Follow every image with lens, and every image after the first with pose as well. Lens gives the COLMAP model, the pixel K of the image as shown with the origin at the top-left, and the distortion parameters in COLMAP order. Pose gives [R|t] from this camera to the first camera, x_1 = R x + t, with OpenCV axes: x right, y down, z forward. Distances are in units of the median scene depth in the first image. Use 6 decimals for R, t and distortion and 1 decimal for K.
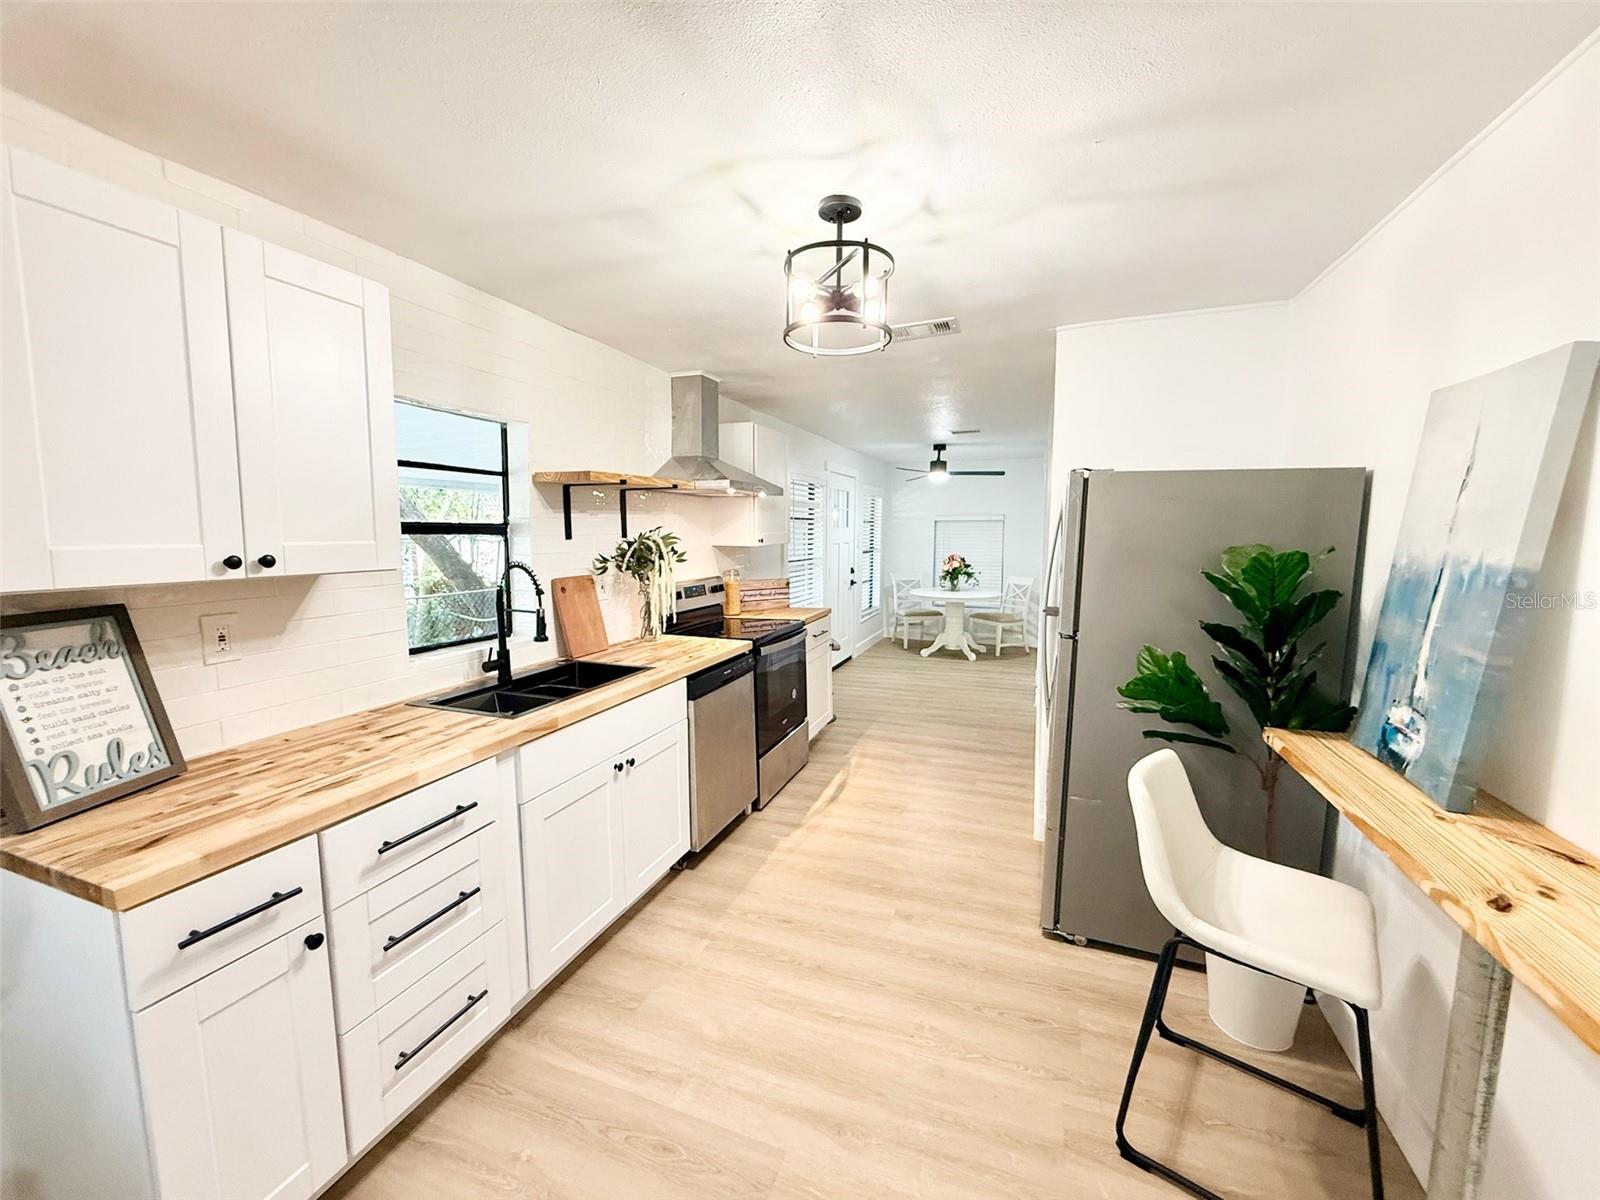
lens RADIAL K [[639.0, 0, 800.0], [0, 639.0, 600.0], [0, 0, 1]] dist [-0.001703, 0.000894]
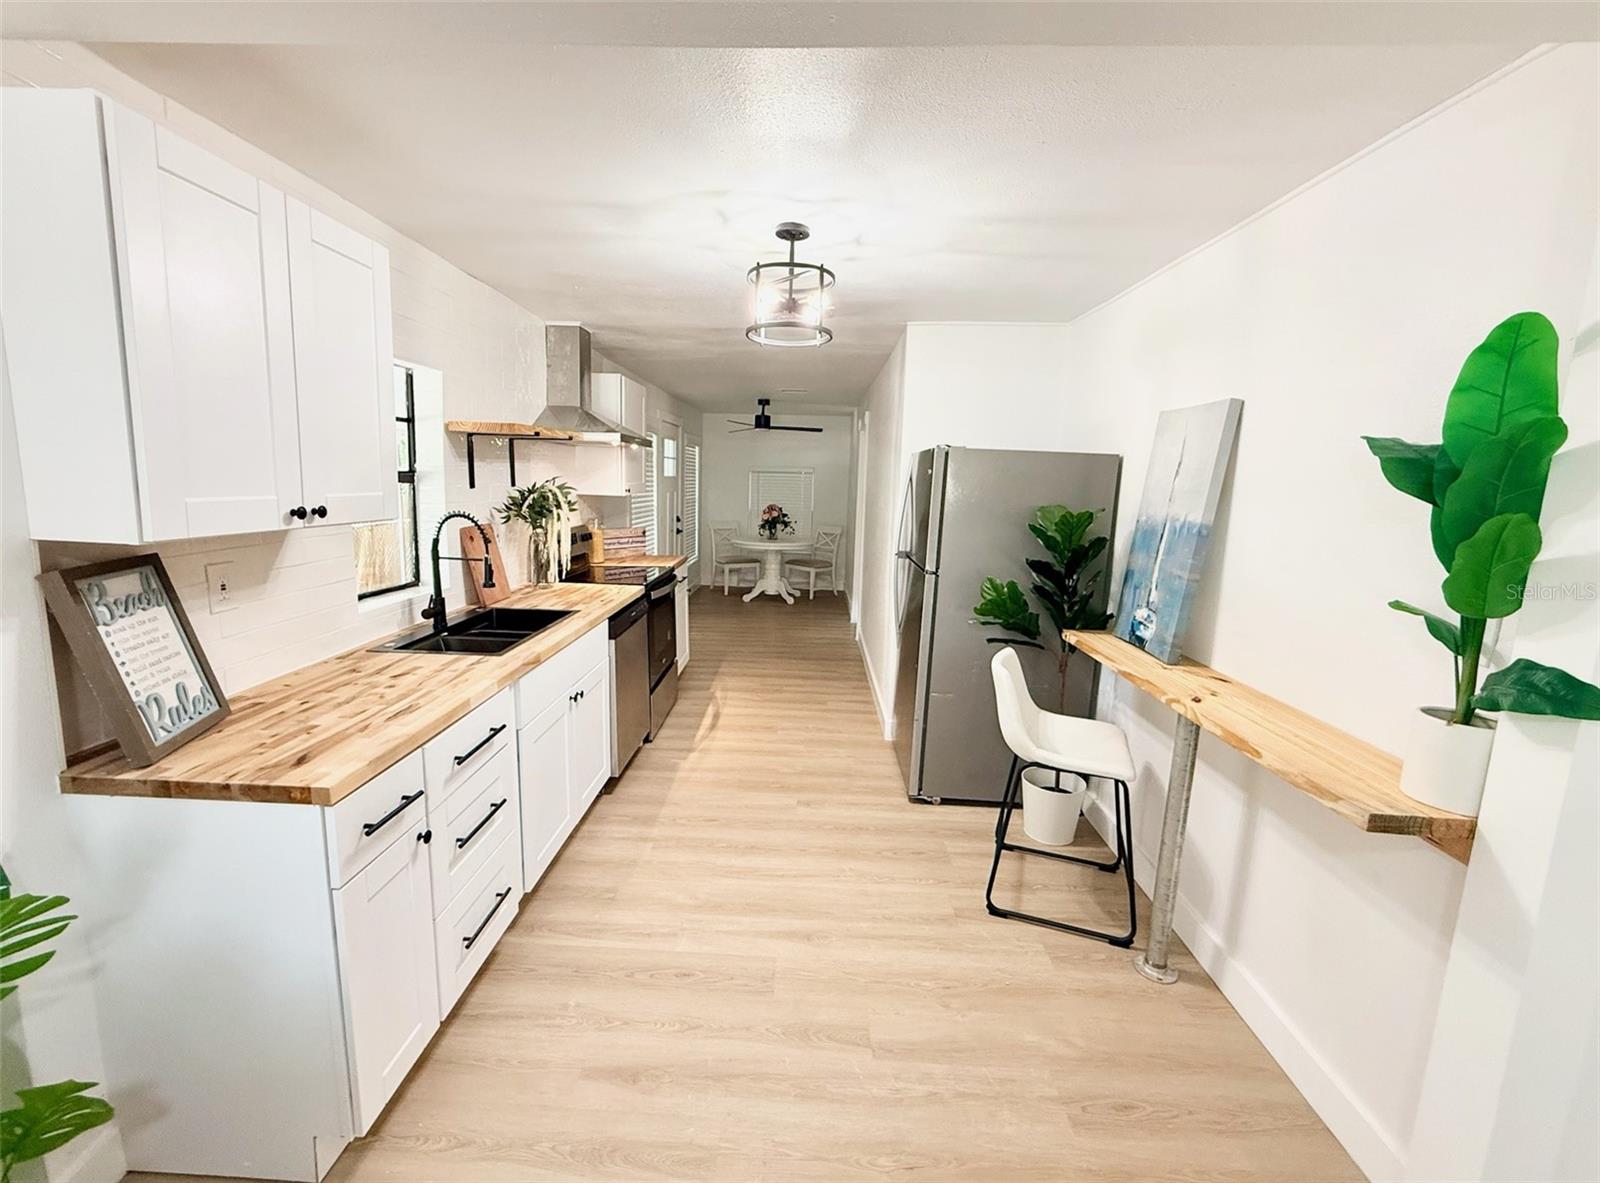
lens RADIAL K [[665.0, 0, 793.3], [0, 665.0, 584.4], [0, 0, 1]] dist [0.000678, 0.000069]
pose [[0.947395, -0.025226, 0.319072, -0.351422], [0.008264, 0.998485, 0.054402, 0.005321], [-0.319961, -0.048903, 0.946168, -0.251370]]
